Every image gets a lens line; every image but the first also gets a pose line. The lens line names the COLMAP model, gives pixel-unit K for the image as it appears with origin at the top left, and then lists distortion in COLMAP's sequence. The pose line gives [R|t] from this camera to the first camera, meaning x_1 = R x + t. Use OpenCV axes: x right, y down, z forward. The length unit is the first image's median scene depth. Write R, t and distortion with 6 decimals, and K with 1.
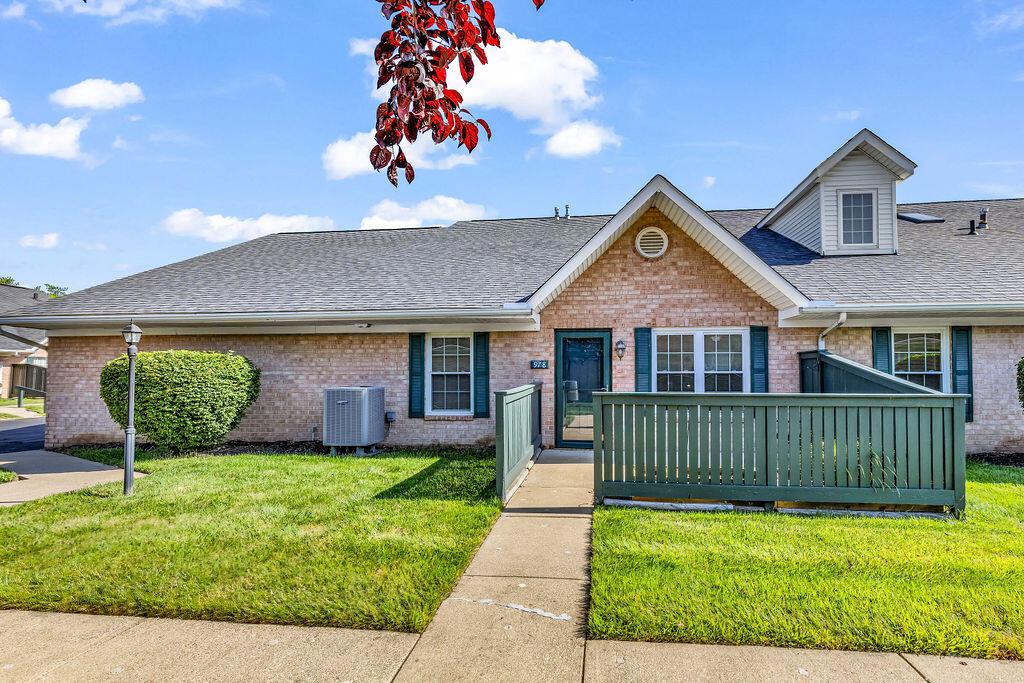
lens RADIAL K [[463.5, 0, 553.8], [0, 463.5, 362.0], [0, 0, 1]] dist [0.000917, -0.000105]
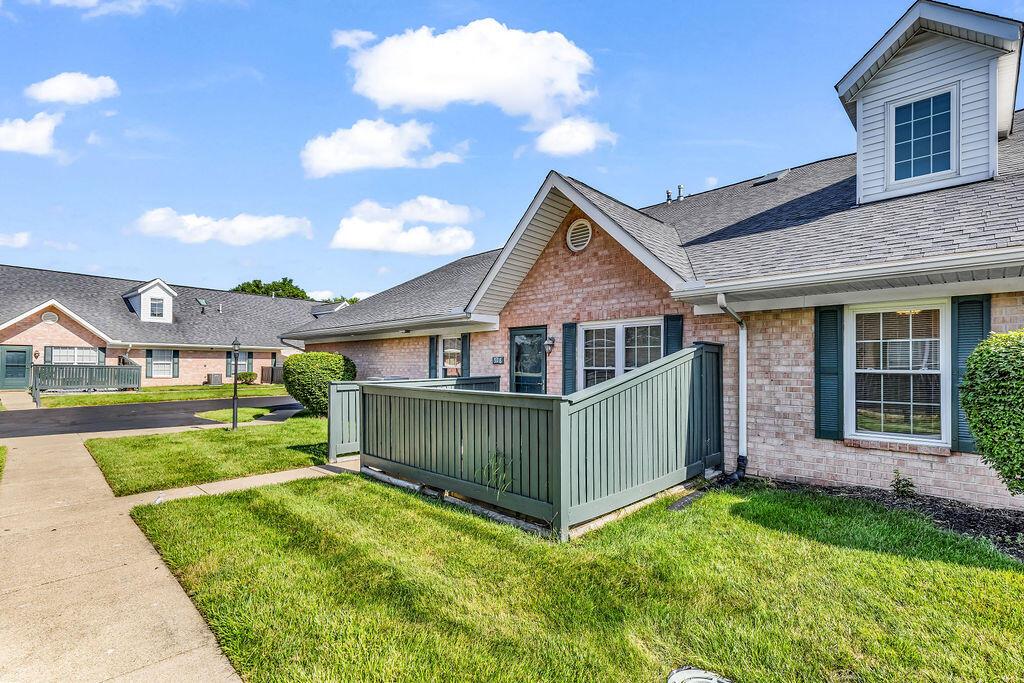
lens RADIAL K [[465.6, 0, 518.6], [0, 465.6, 360.5], [0, 0, 1]] dist [0.001362, -0.000014]
pose [[0.790716, -0.001966, -0.612179, 0.712713], [0.008486, 0.999934, 0.007750, -0.002375], [0.612124, -0.011323, 0.790681, 0.142433]]
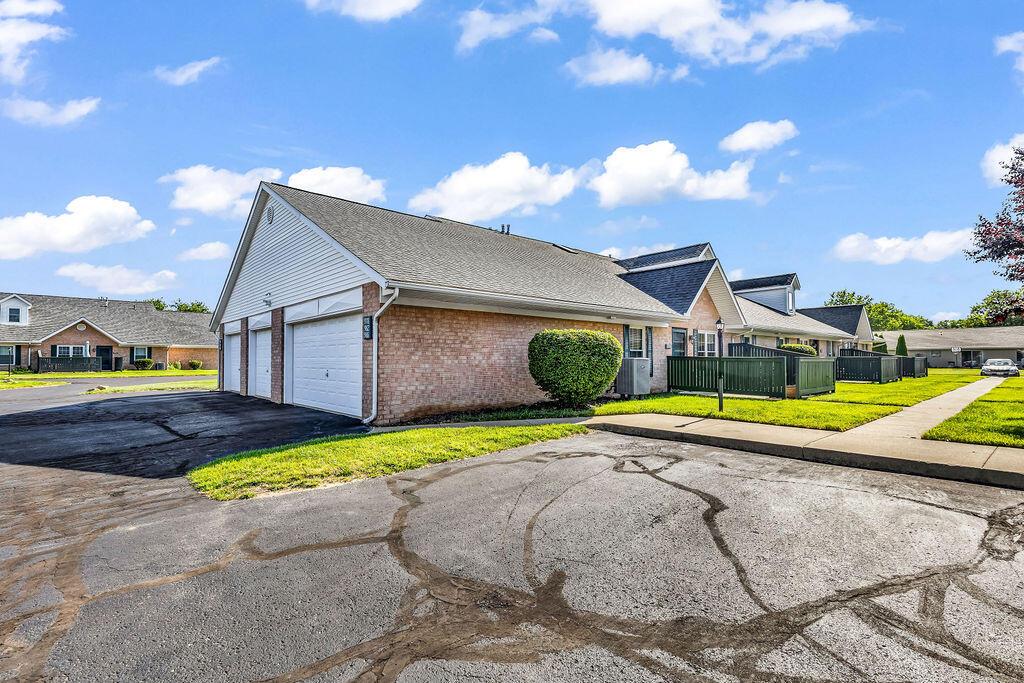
lens RADIAL K [[463.5, 0, 553.8], [0, 463.5, 362.0], [0, 0, 1]] dist [0.000917, -0.000105]
pose [[0.623337, -0.004371, 0.781941, -1.819448], [-0.008677, 0.999884, 0.012507, 0.053201], [-0.781906, -0.014581, 0.623226, 0.195887]]
